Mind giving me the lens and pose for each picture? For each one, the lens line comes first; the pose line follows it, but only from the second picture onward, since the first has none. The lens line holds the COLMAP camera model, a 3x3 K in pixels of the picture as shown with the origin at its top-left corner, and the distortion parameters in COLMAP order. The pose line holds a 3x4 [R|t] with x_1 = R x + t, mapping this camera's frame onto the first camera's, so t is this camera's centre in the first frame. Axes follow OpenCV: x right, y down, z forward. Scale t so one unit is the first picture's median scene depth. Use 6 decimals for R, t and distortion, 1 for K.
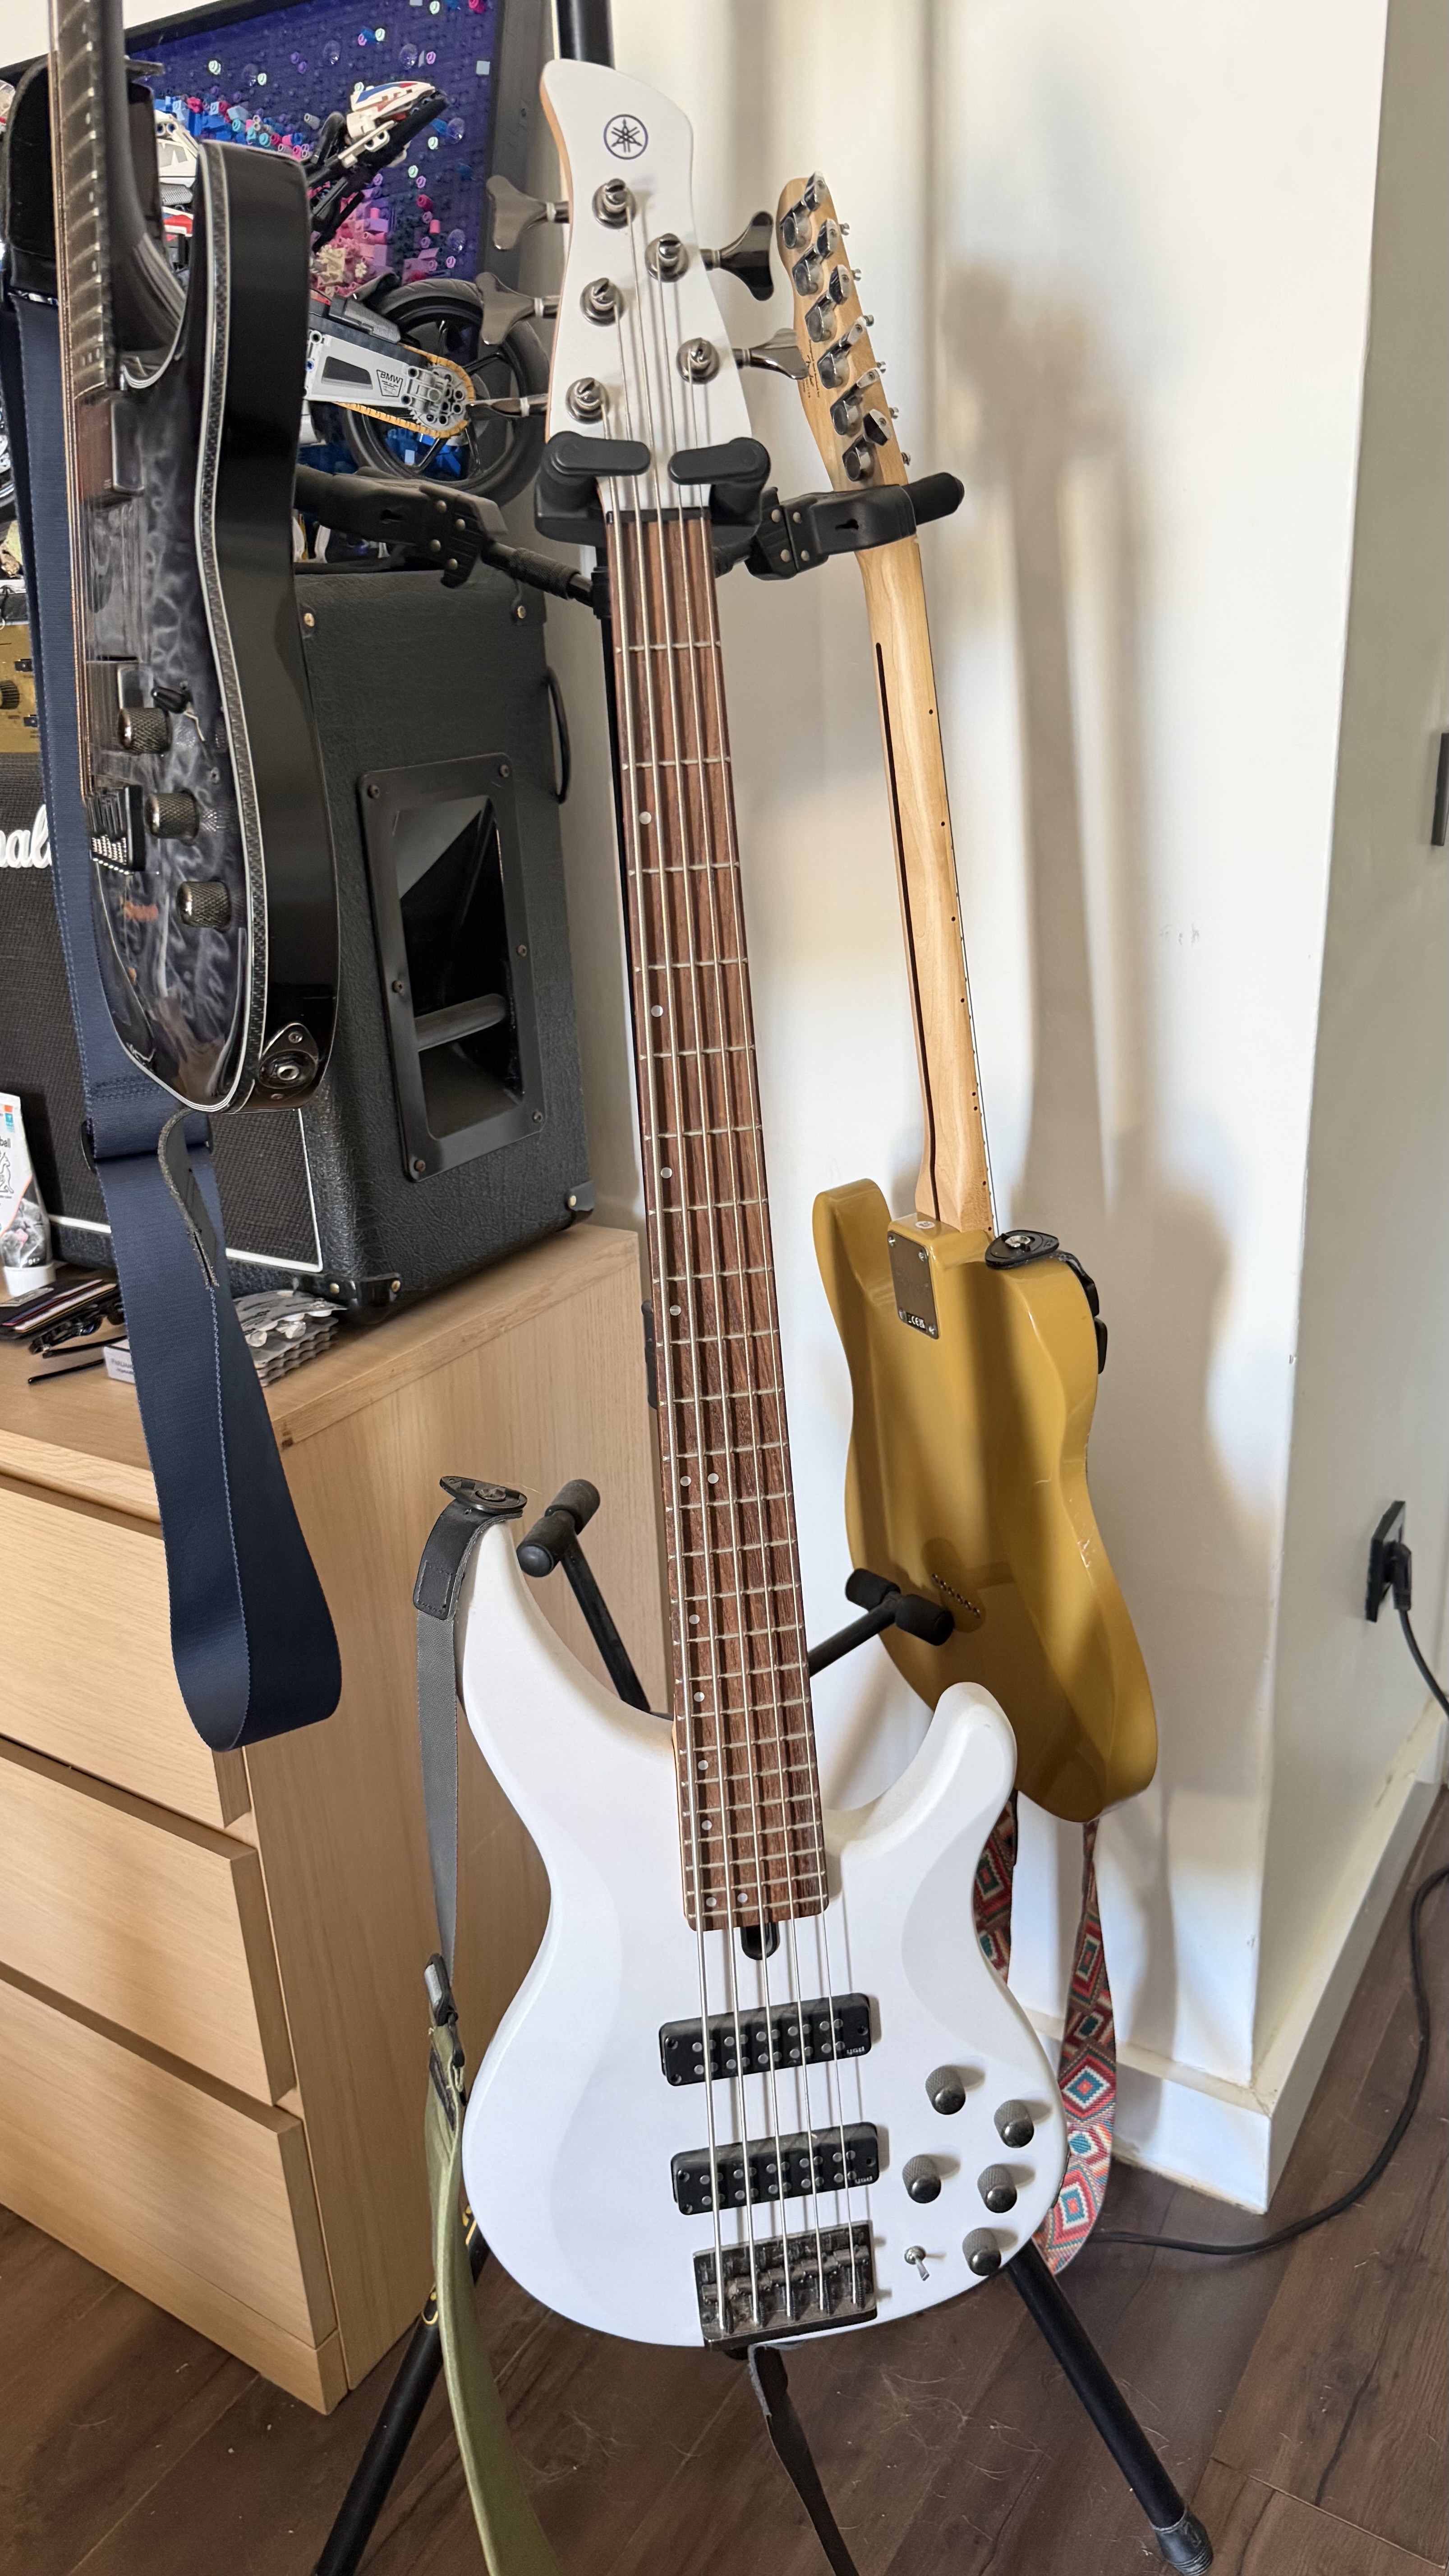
lens RADIAL K [[1822.1, 0, 724.5], [0, 1822.1, 1288.0], [0, 0, 1]] dist [0.038956, -0.063108]
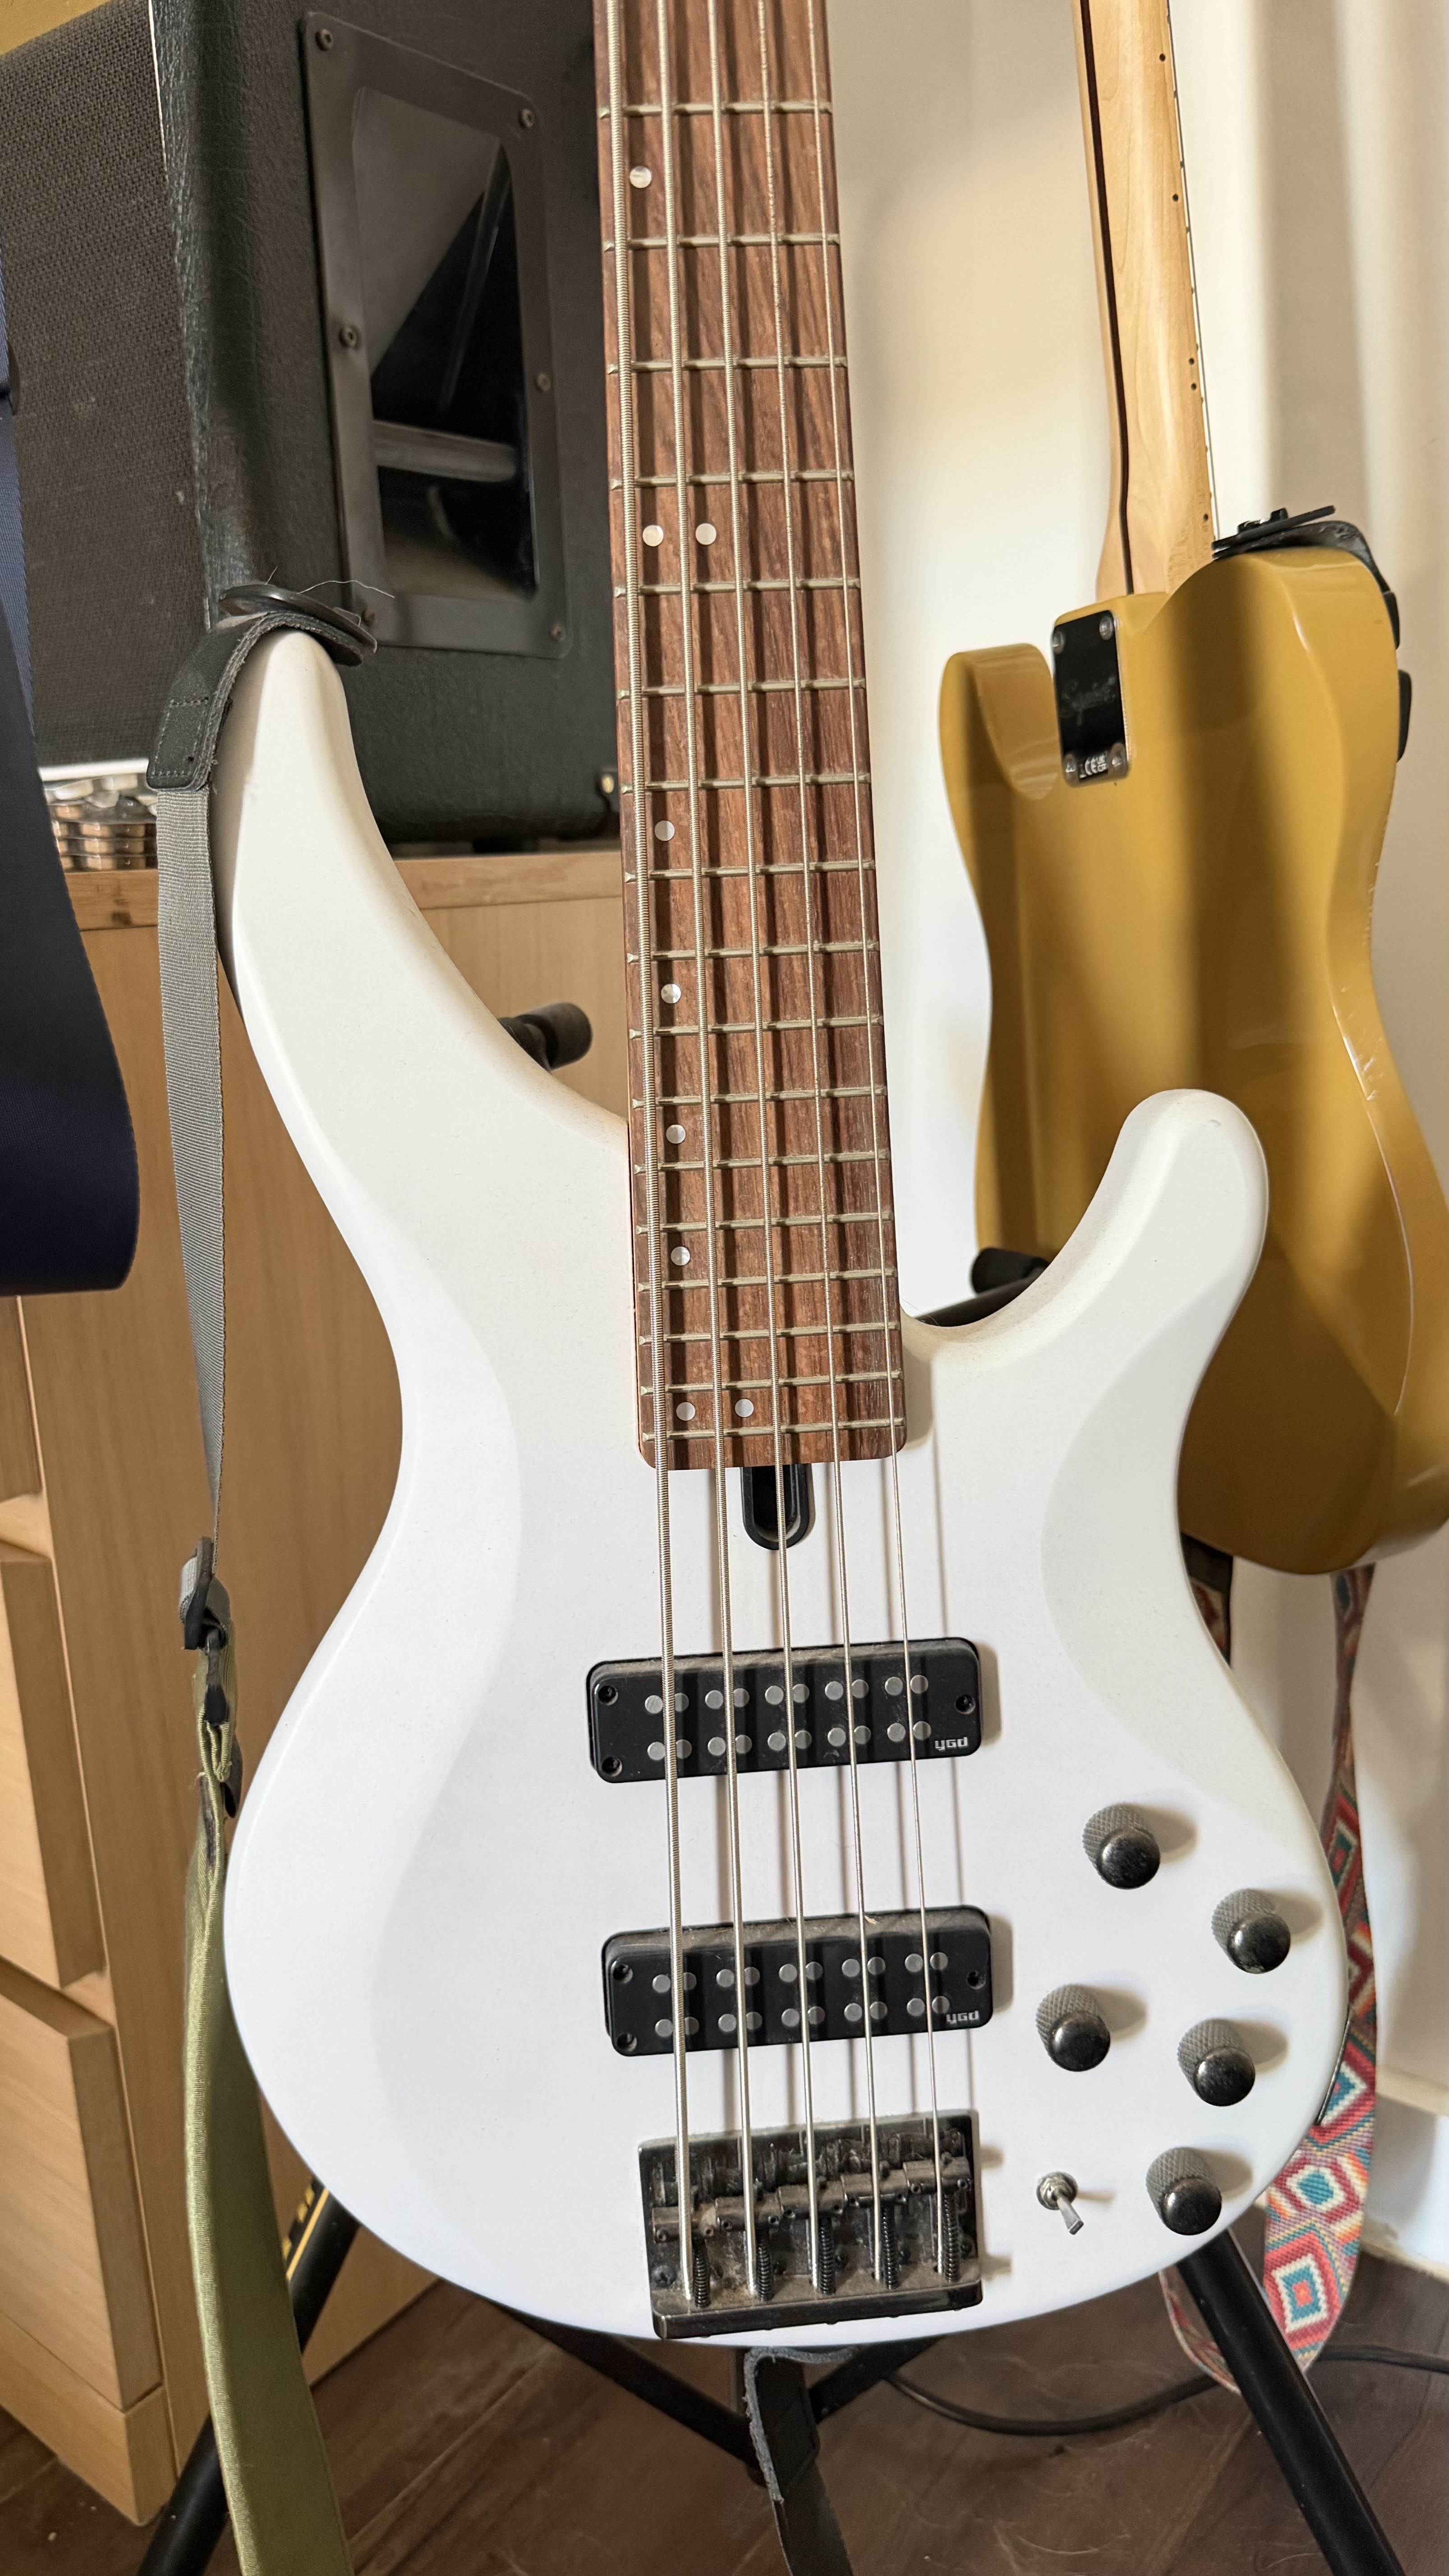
lens RADIAL K [[1822.1, 0, 724.5], [0, 1822.1, 1288.0], [0, 0, 1]] dist [0.038956, -0.063108]
pose [[0.995986, 0.031109, -0.083927, 0.045254], [-0.040888, 0.992237, -0.117444, 0.343031], [0.079622, 0.120404, 0.989527, 0.445309]]
